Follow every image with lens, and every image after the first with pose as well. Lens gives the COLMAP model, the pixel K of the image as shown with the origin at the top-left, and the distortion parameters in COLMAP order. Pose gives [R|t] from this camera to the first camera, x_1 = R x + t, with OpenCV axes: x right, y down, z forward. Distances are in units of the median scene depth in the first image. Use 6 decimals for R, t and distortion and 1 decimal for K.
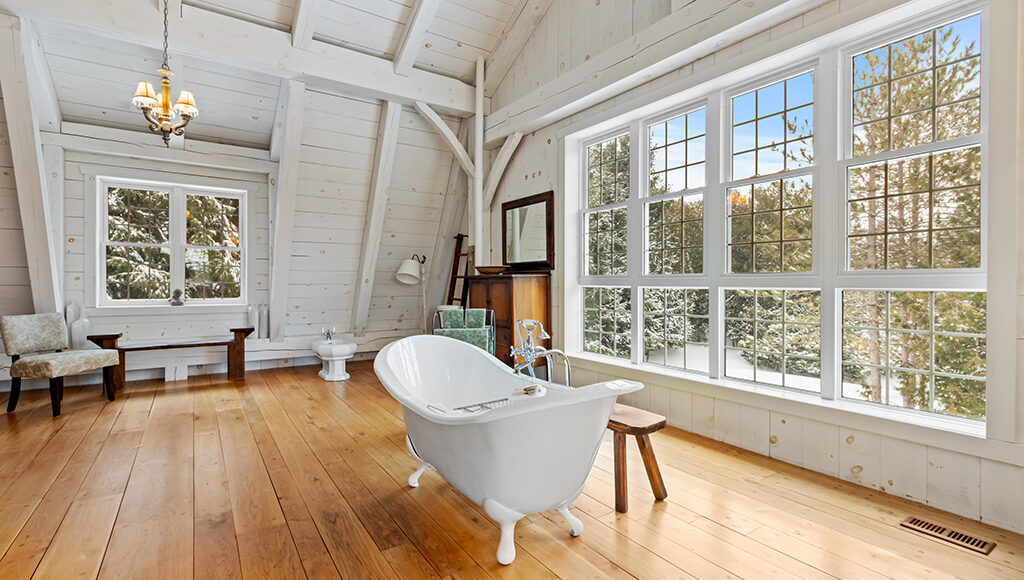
lens RADIAL K [[475.8, 0, 511.2], [0, 475.8, 286.9], [0, 0, 1]] dist [0.002142, 0.000874]
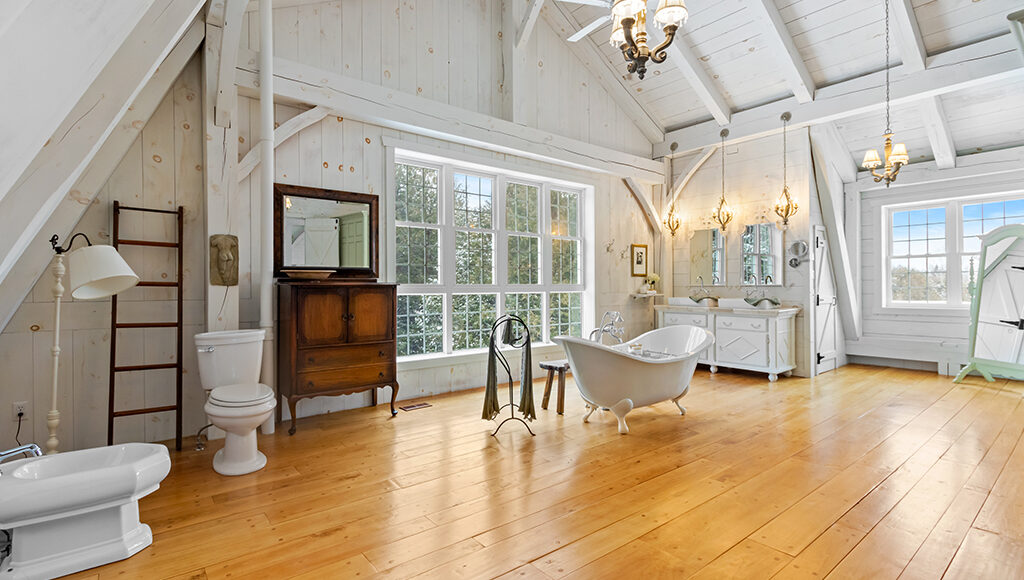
lens RADIAL K [[475.8, 0, 511.2], [0, 475.8, 286.9], [0, 0, 1]] dist [0.002142, 0.000874]
pose [[-0.086917, -0.001808, 0.996214, -0.893345], [0.016202, 0.999864, 0.003228, -0.016831], [-0.996084, 0.016421, -0.086876, 0.817468]]
